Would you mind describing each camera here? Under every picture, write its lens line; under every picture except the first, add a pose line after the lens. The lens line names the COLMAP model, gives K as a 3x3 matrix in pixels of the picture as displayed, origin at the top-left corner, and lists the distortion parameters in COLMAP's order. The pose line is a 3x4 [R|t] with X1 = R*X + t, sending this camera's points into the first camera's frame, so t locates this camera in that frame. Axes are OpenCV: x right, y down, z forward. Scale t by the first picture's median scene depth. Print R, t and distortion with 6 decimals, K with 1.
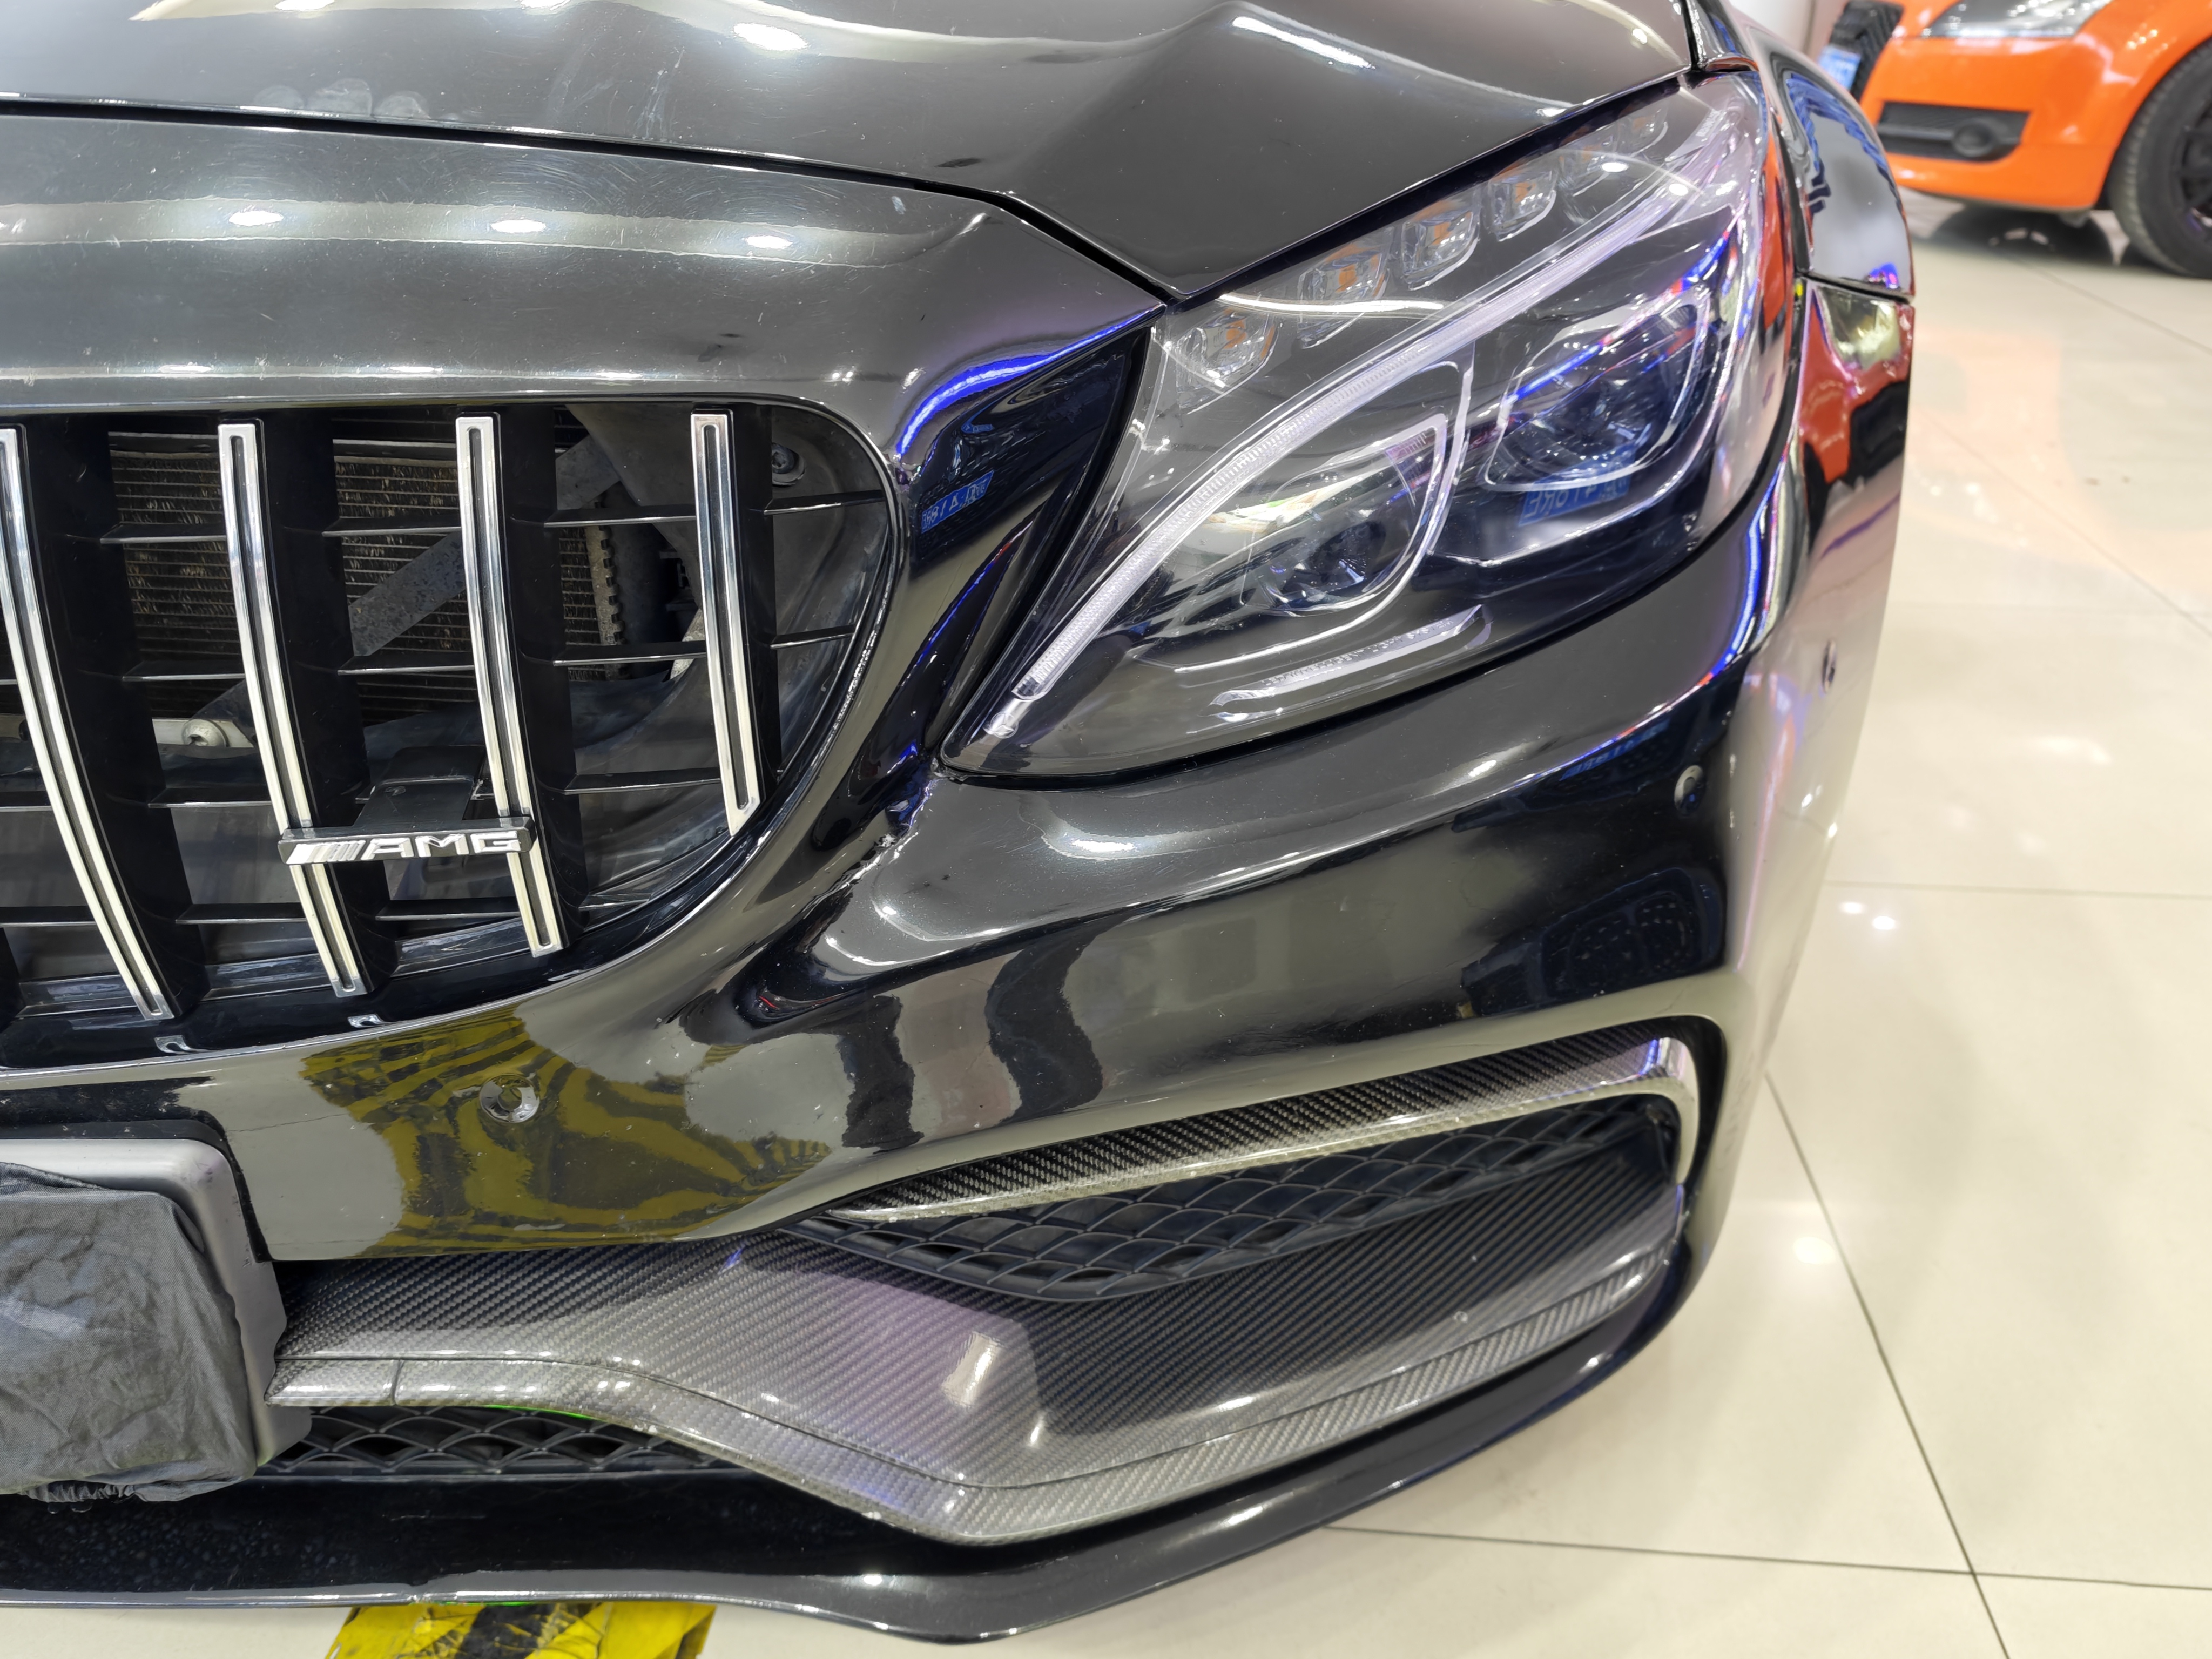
lens RADIAL K [[1789.8, 0, 1106.0], [0, 1789.8, 829.5], [0, 0, 1]] dist [-0.003744, 0.000401]
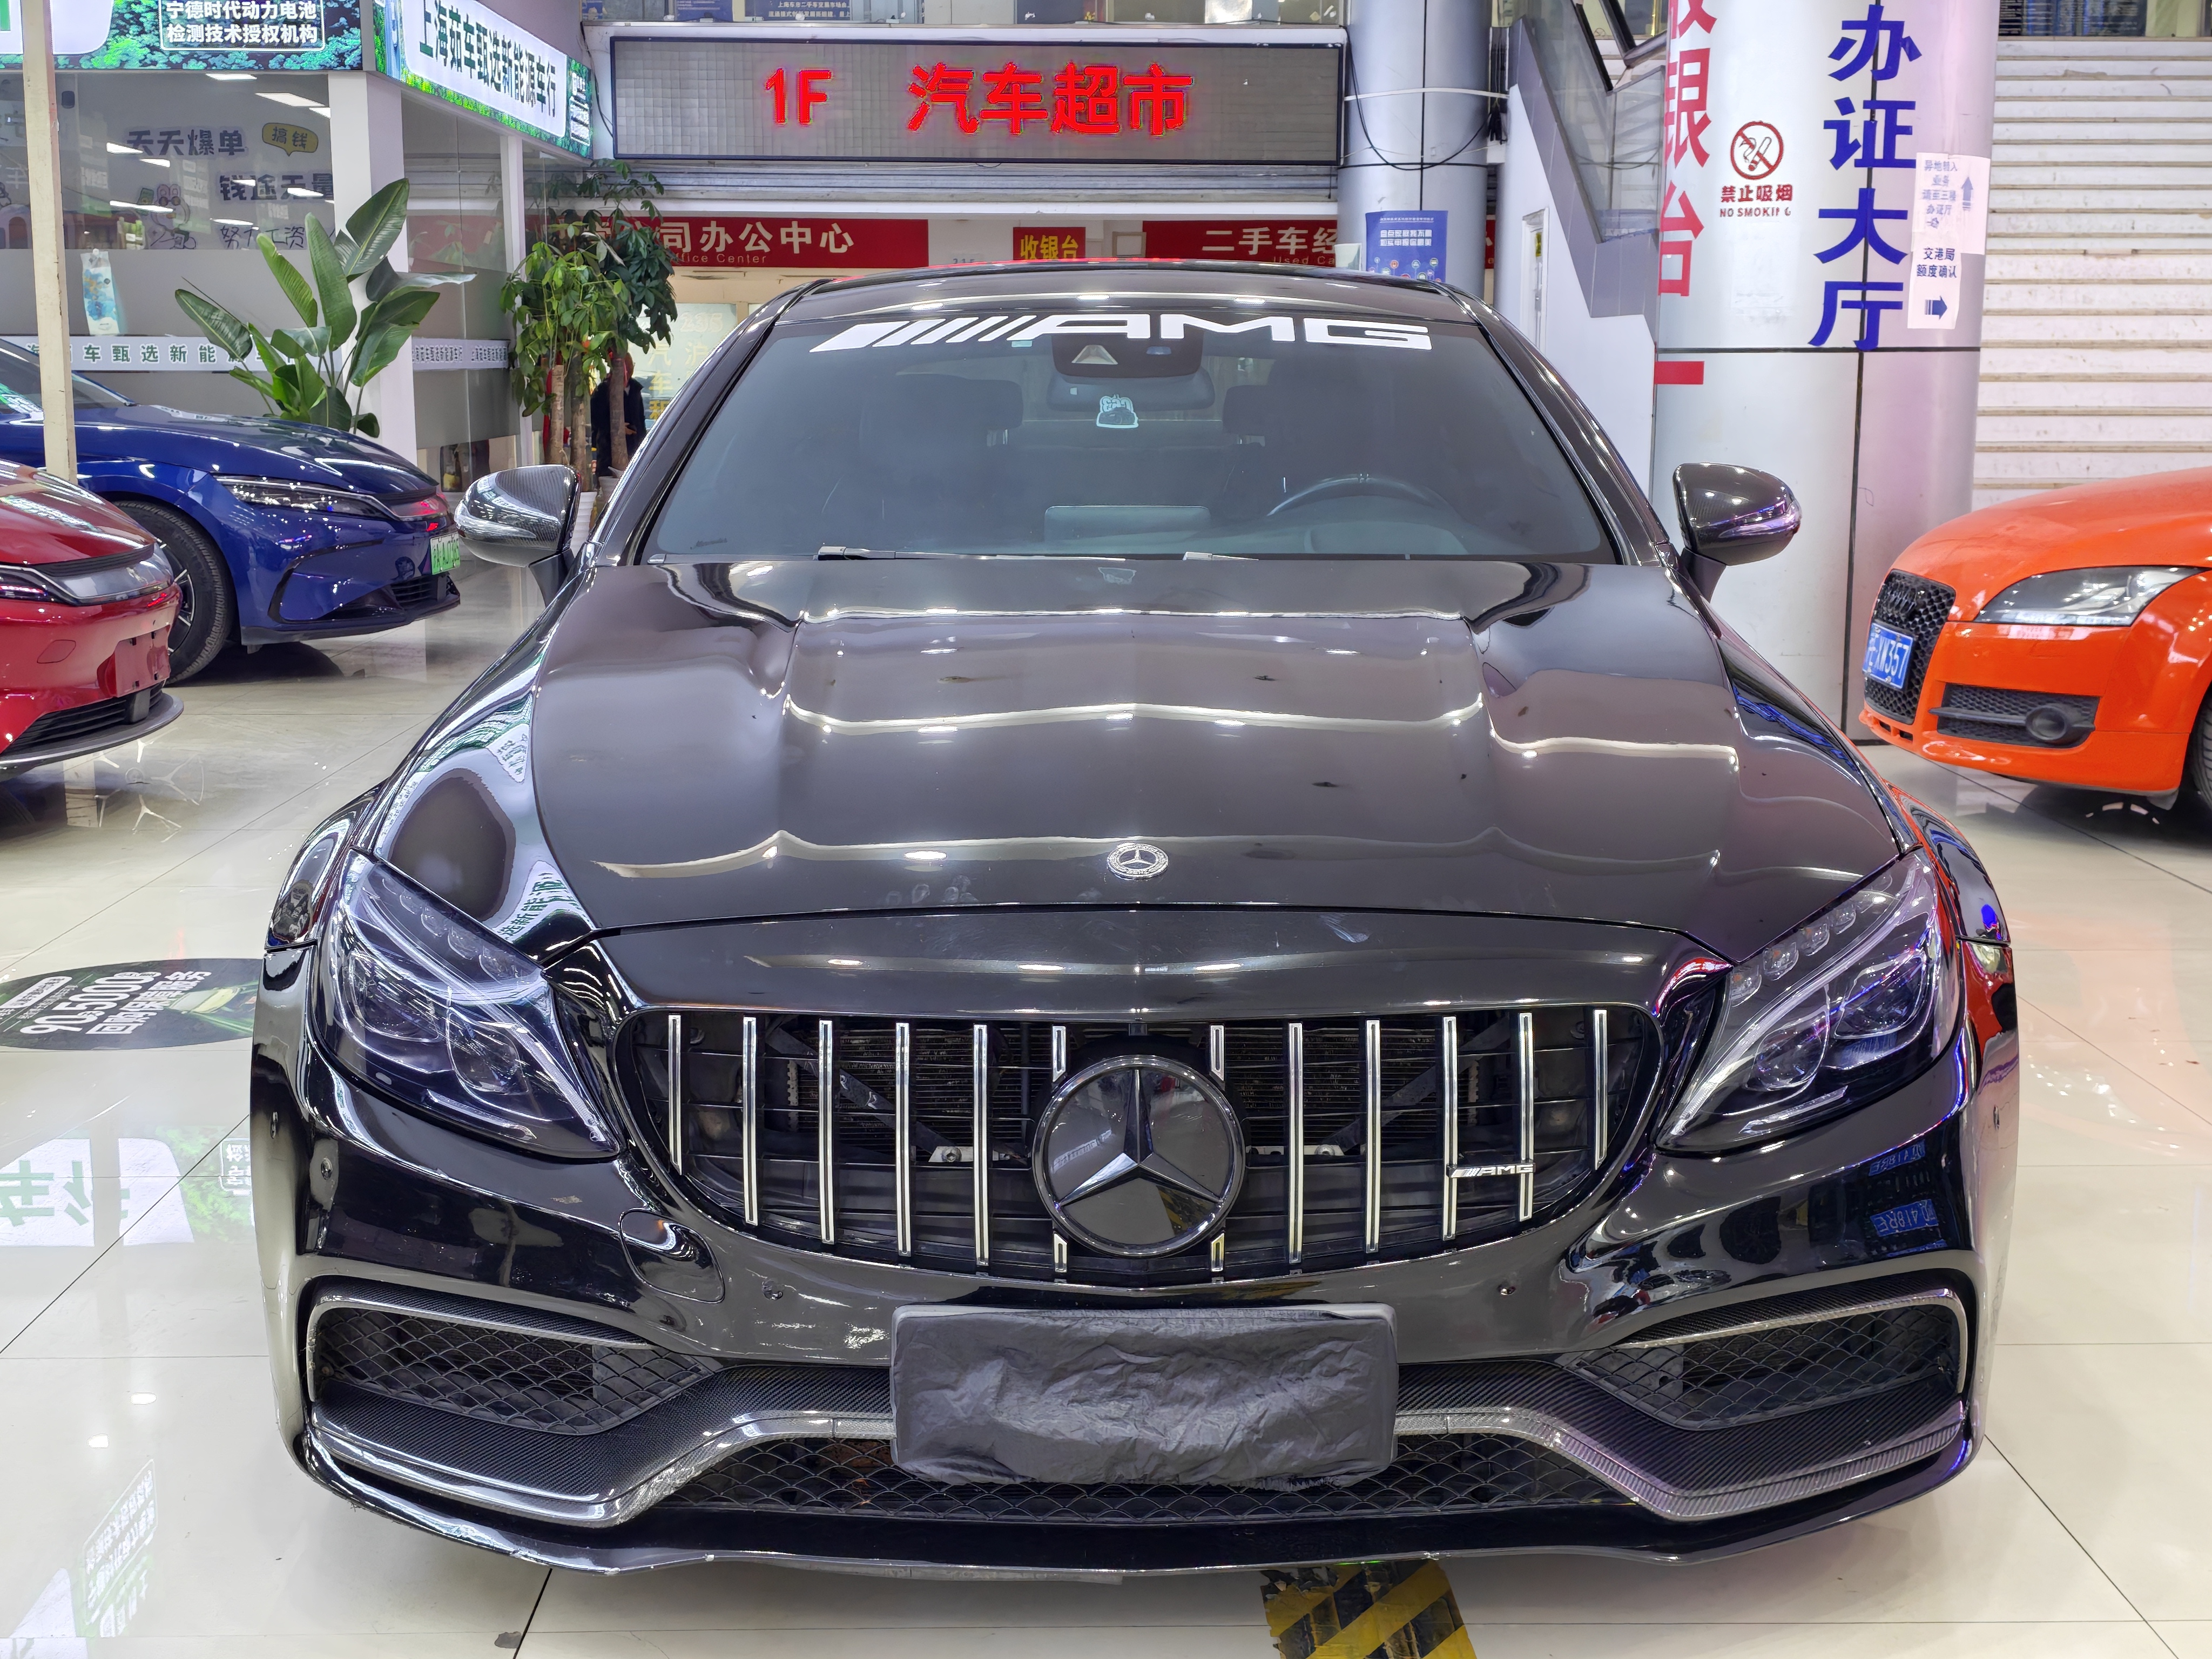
lens RADIAL K [[2849.2, 0, 1106.0], [0, 2849.2, 829.5], [0, 0, 1]] dist [0.145390, -0.524738]
pose [[0.994295, -0.021921, 0.104386, -1.016007], [0.052268, 0.953232, -0.297685, 0.555143], [-0.092978, 0.301443, 0.948940, -2.290370]]
